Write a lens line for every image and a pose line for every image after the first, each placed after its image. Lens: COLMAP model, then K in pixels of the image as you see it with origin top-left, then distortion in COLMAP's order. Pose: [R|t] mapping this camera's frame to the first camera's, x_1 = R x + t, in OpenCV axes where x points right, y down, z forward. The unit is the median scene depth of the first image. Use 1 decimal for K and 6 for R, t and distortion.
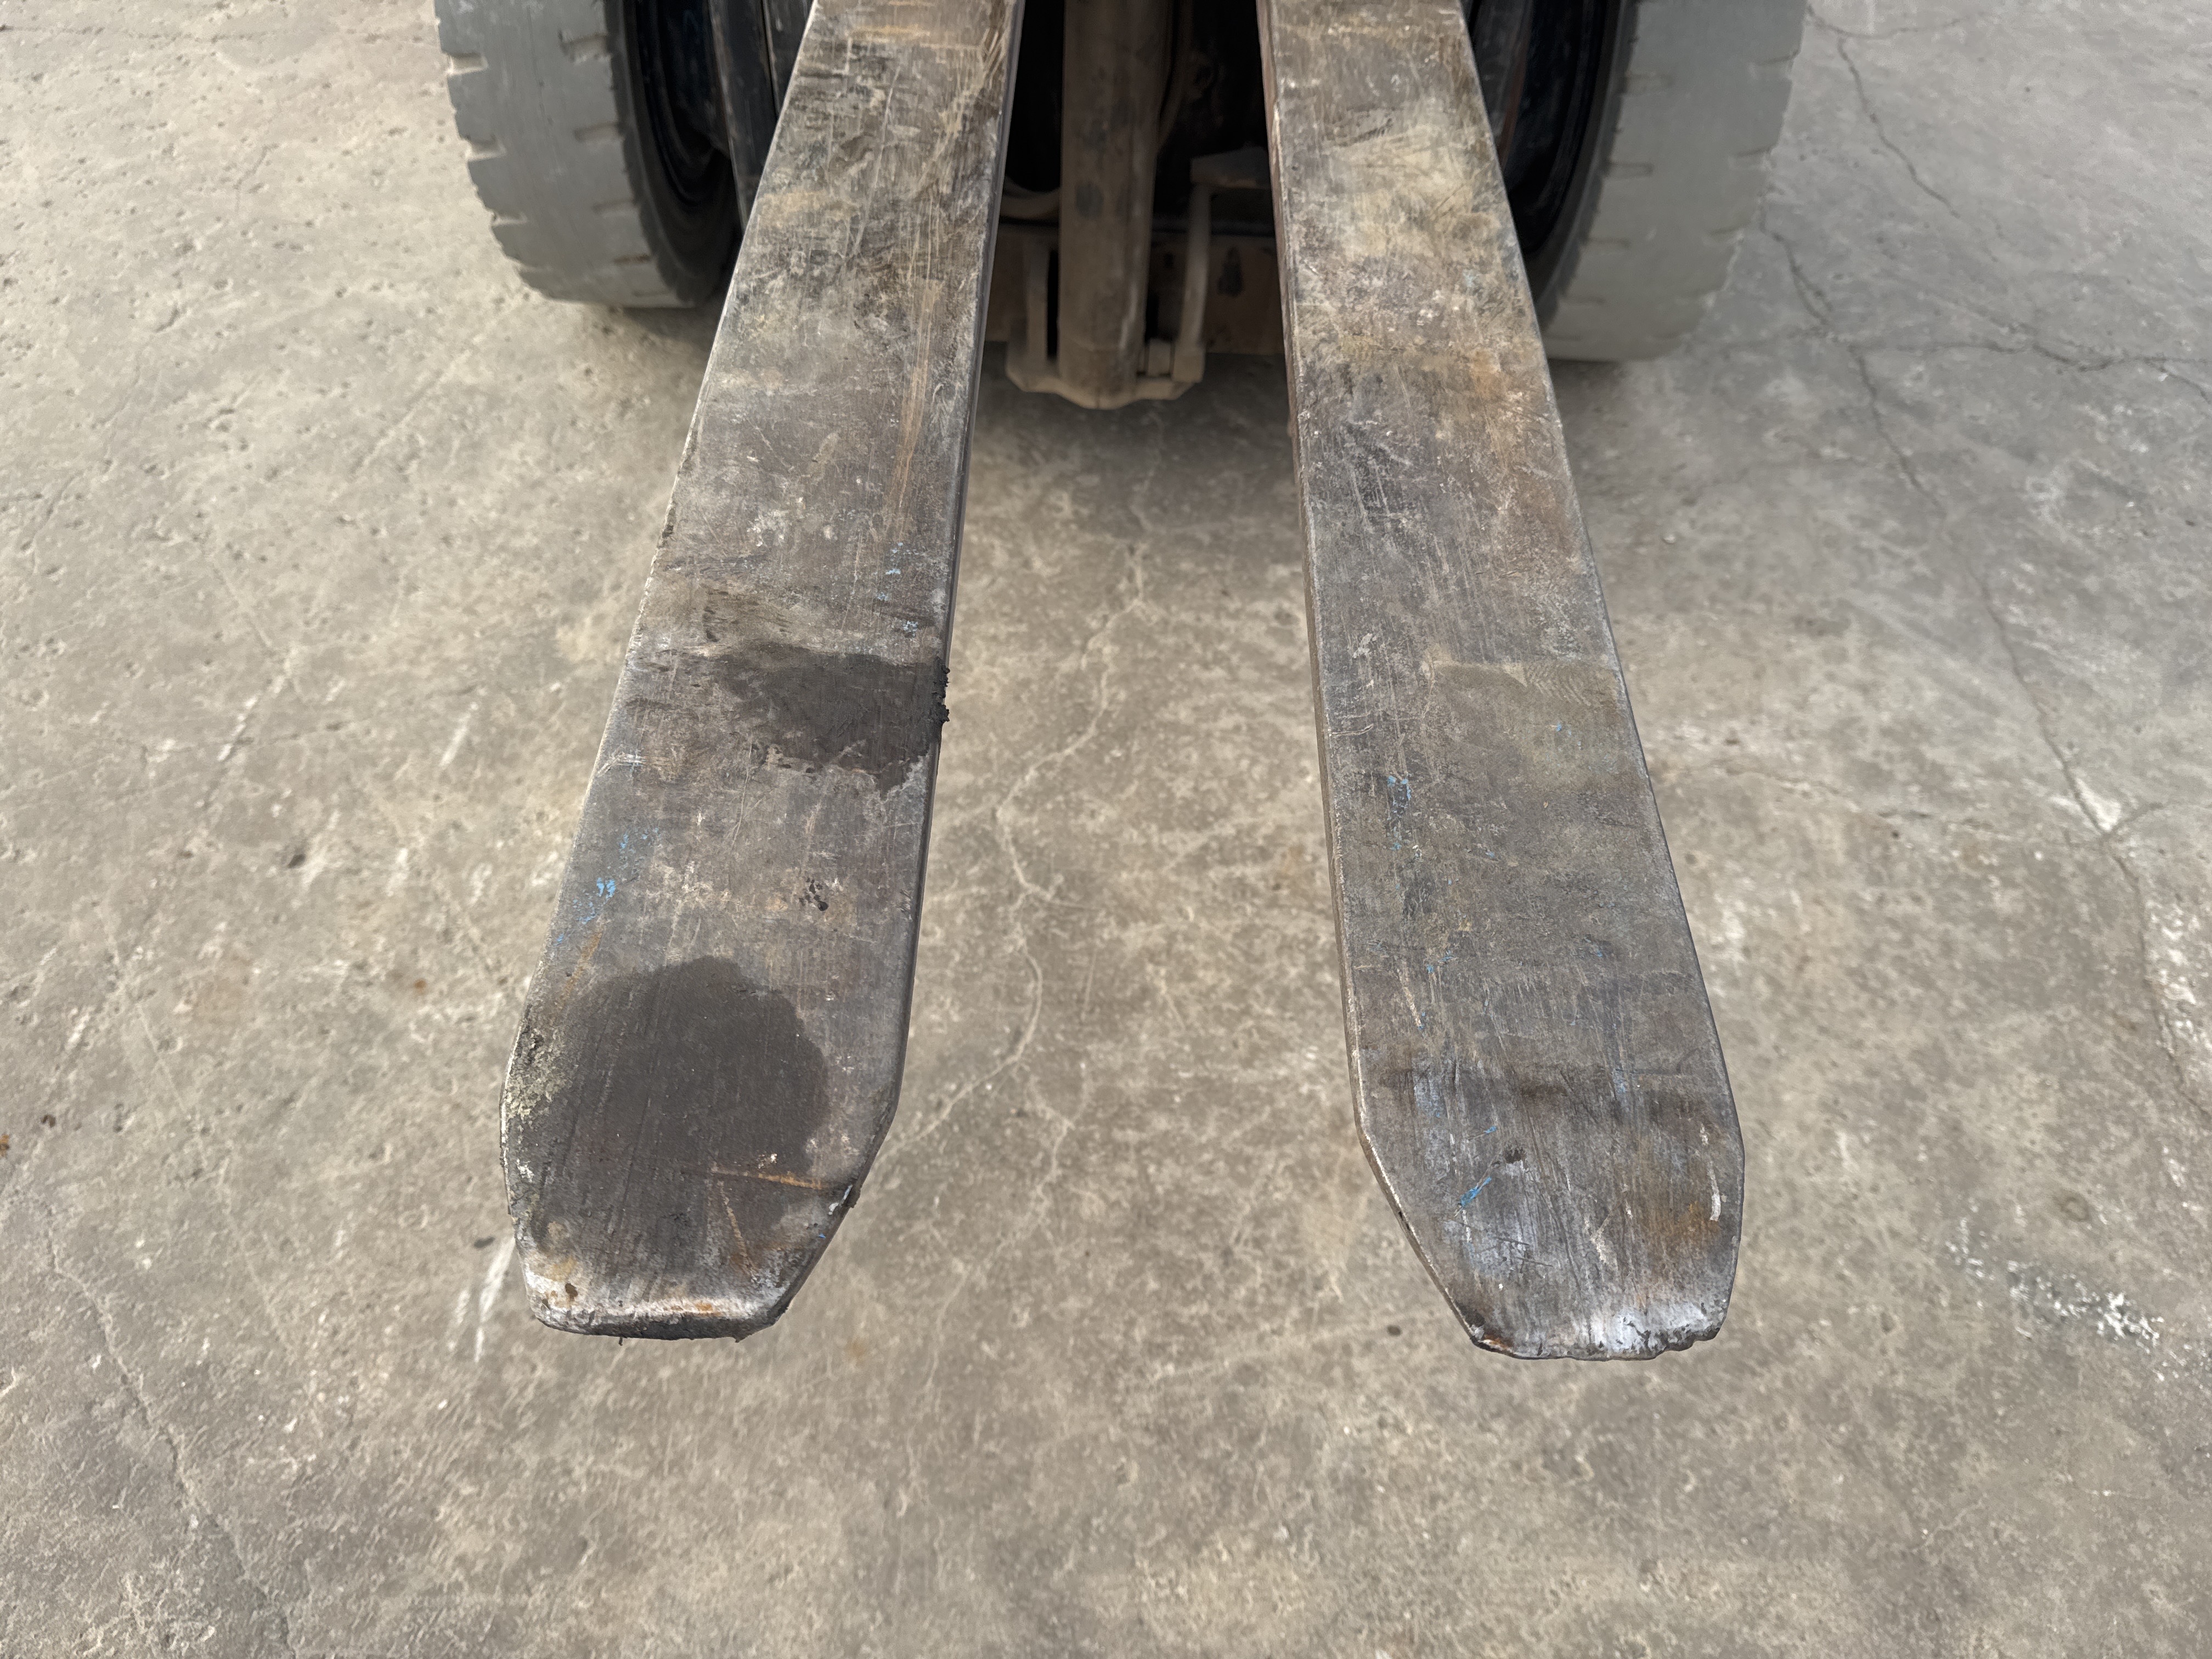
lens RADIAL K [[1589.7, 0, 1112.7], [0, 1589.7, 827.9], [0, 0, 1]] dist [-0.008569, -0.005112]
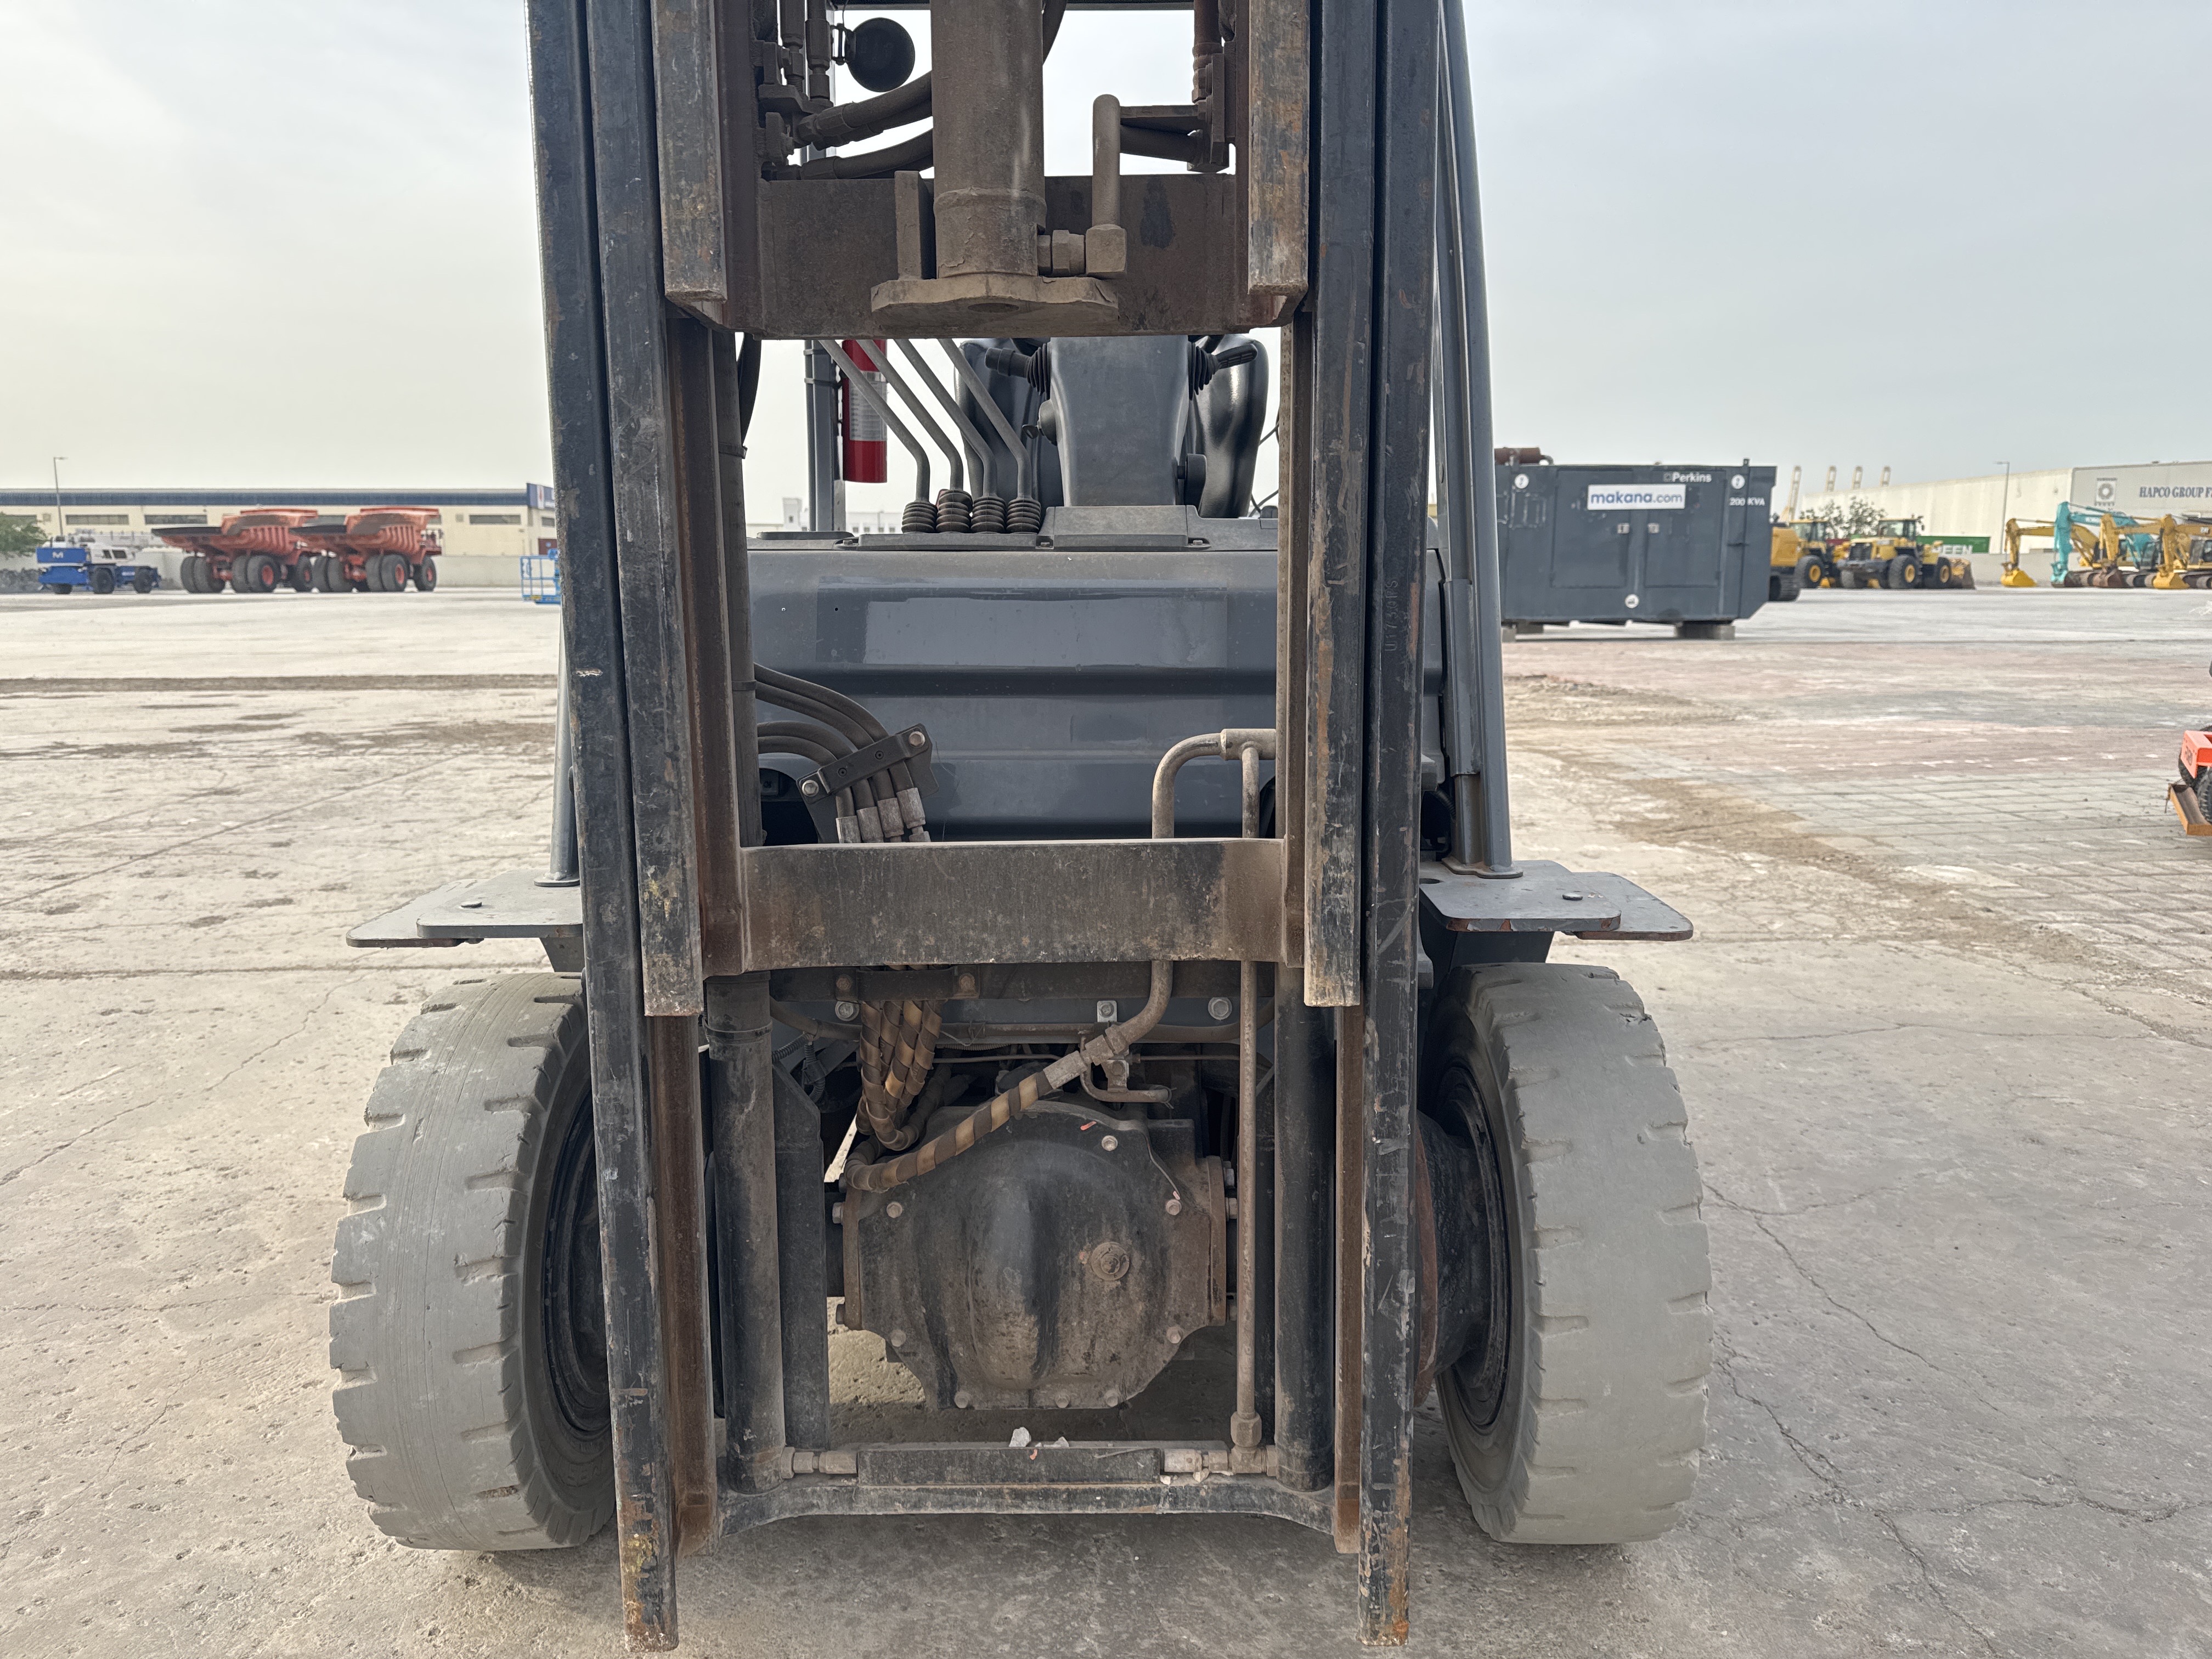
lens RADIAL K [[1565.8, 0, 1107.5], [0, 1565.8, 841.9], [0, 0, 1]] dist [0.003885, -0.008143]
pose [[0.998275, -0.056901, 0.014499, 0.054953], [0.051497, 0.729739, -0.681783, -0.001951], [0.028214, 0.681354, 0.731411, 0.111052]]
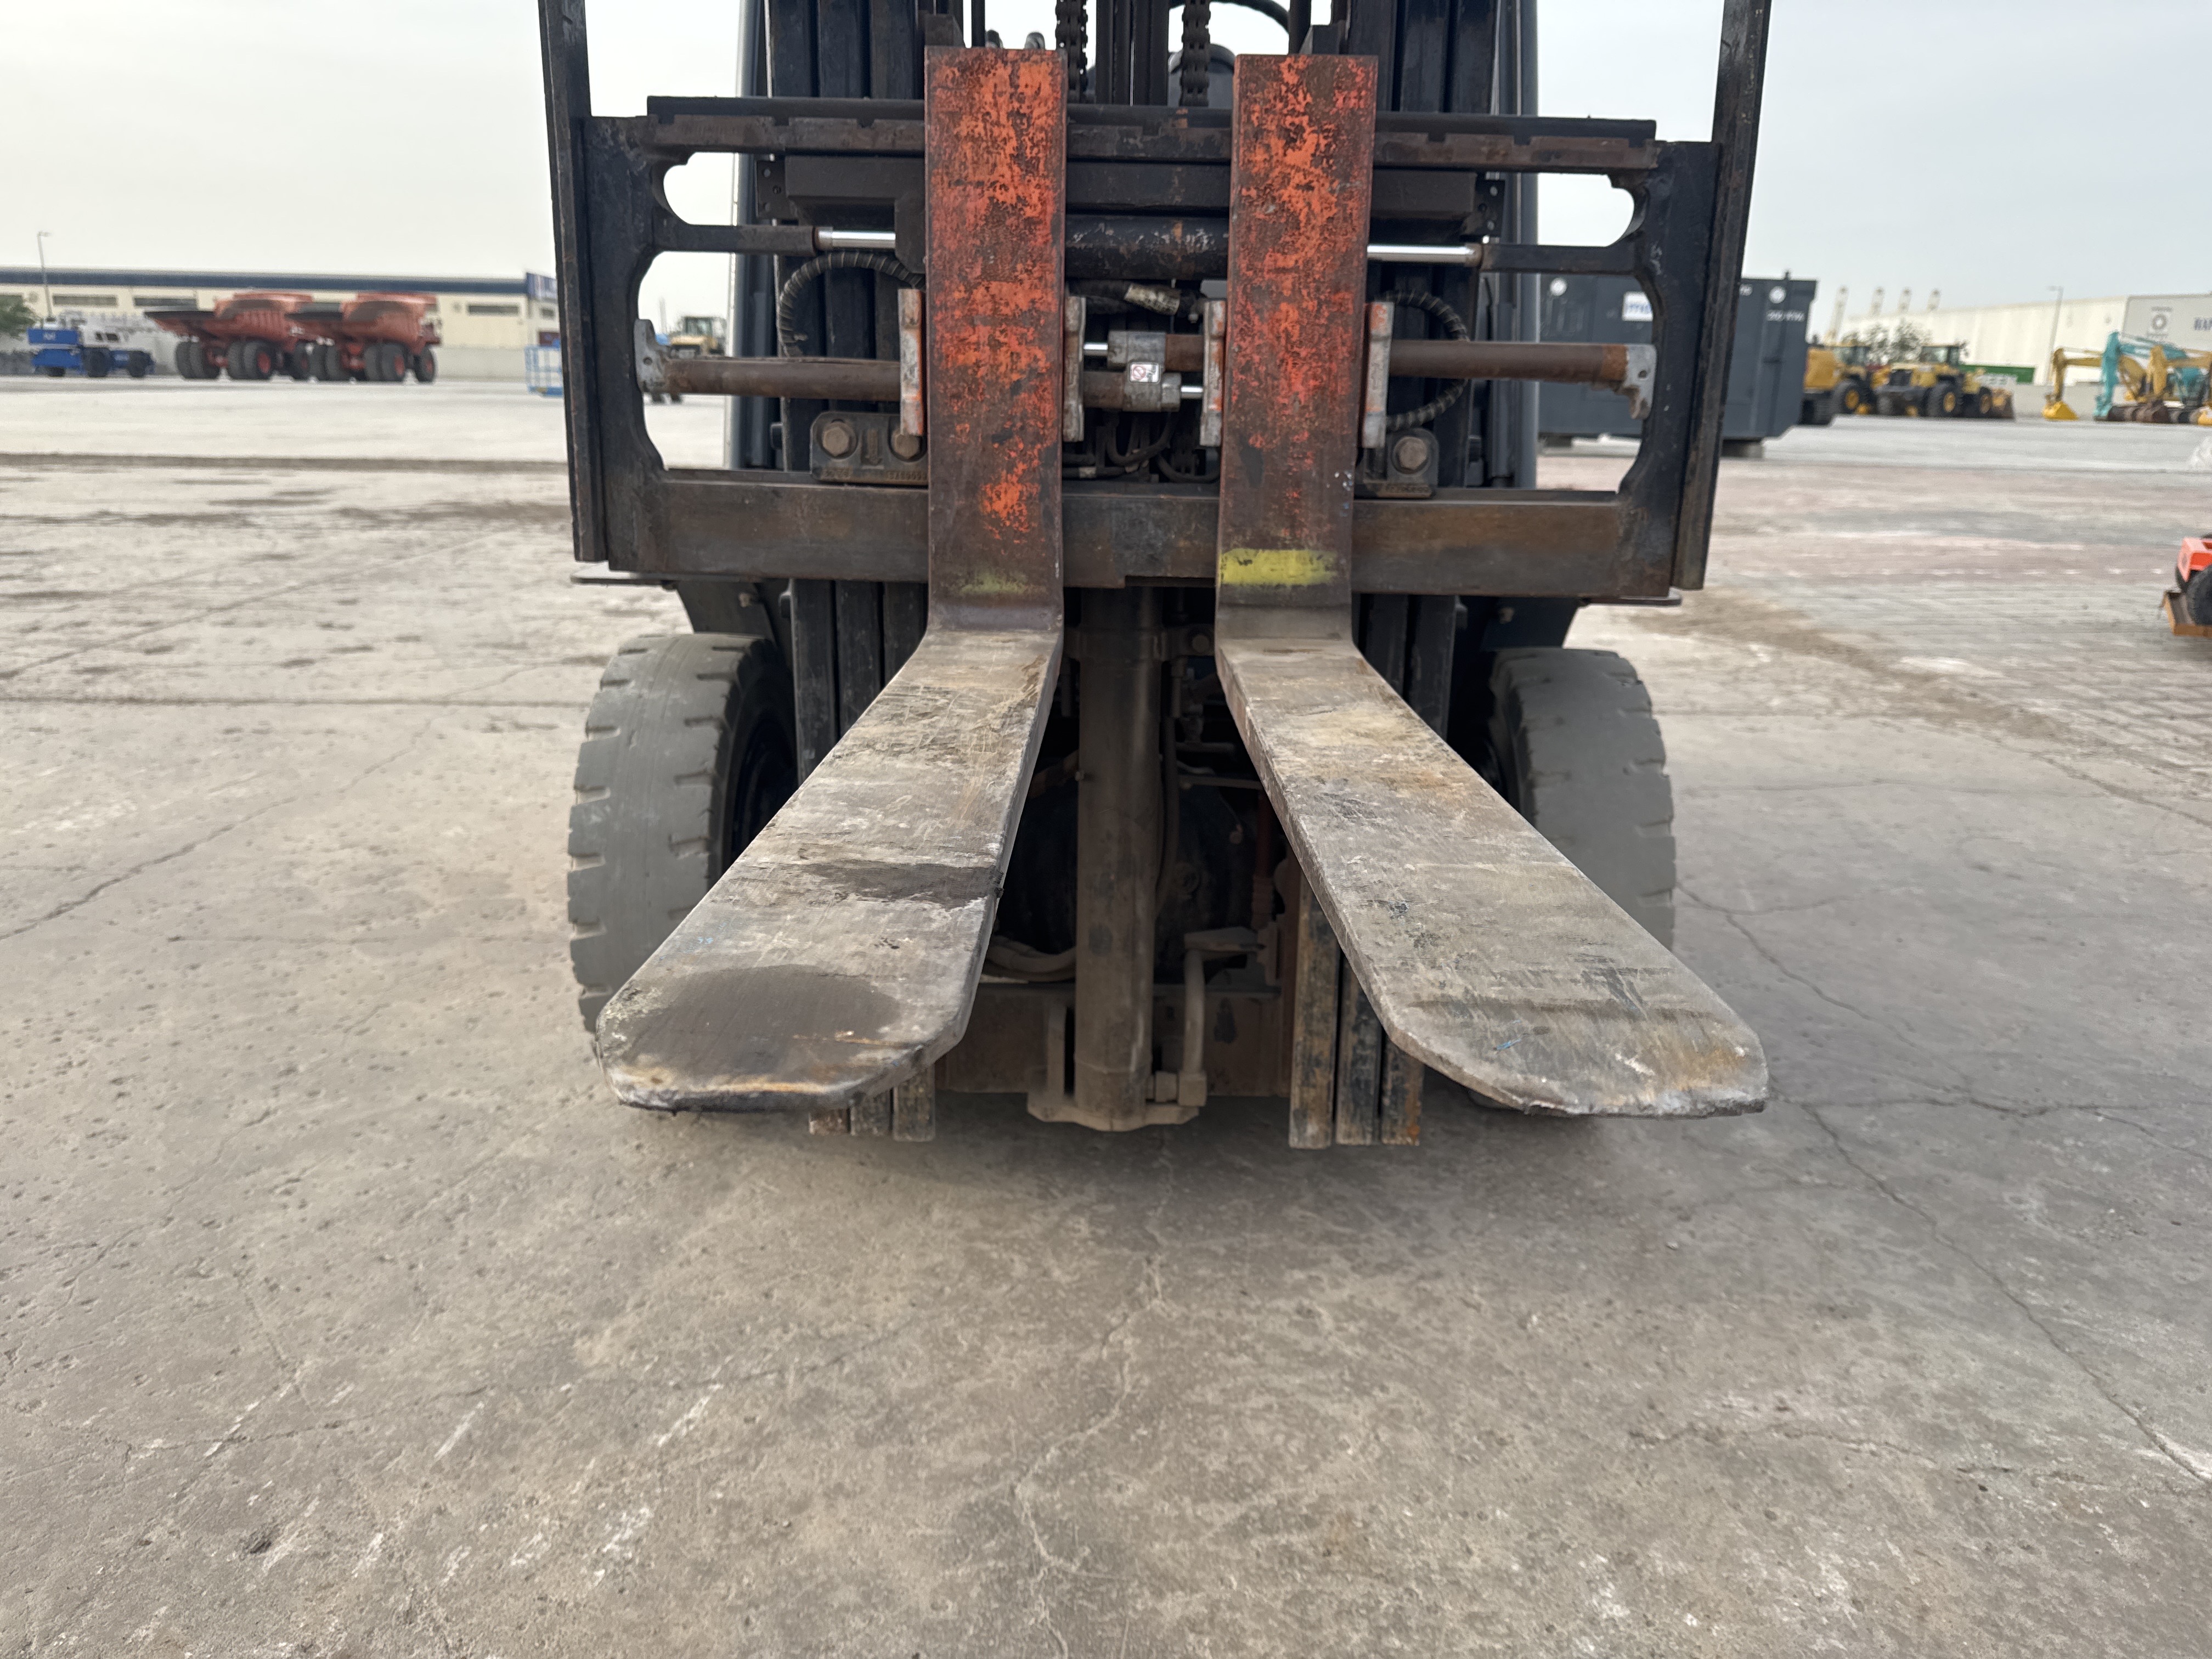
lens RADIAL K [[1581.0, 0, 1106.0], [0, 1581.0, 829.5], [0, 0, 1]] dist [-0.007170, -0.001552]
pose [[0.999495, -0.031397, 0.004919, -0.012571], [0.028045, 0.798583, -0.601231, 0.226076], [0.014949, 0.601065, 0.799060, 0.020045]]
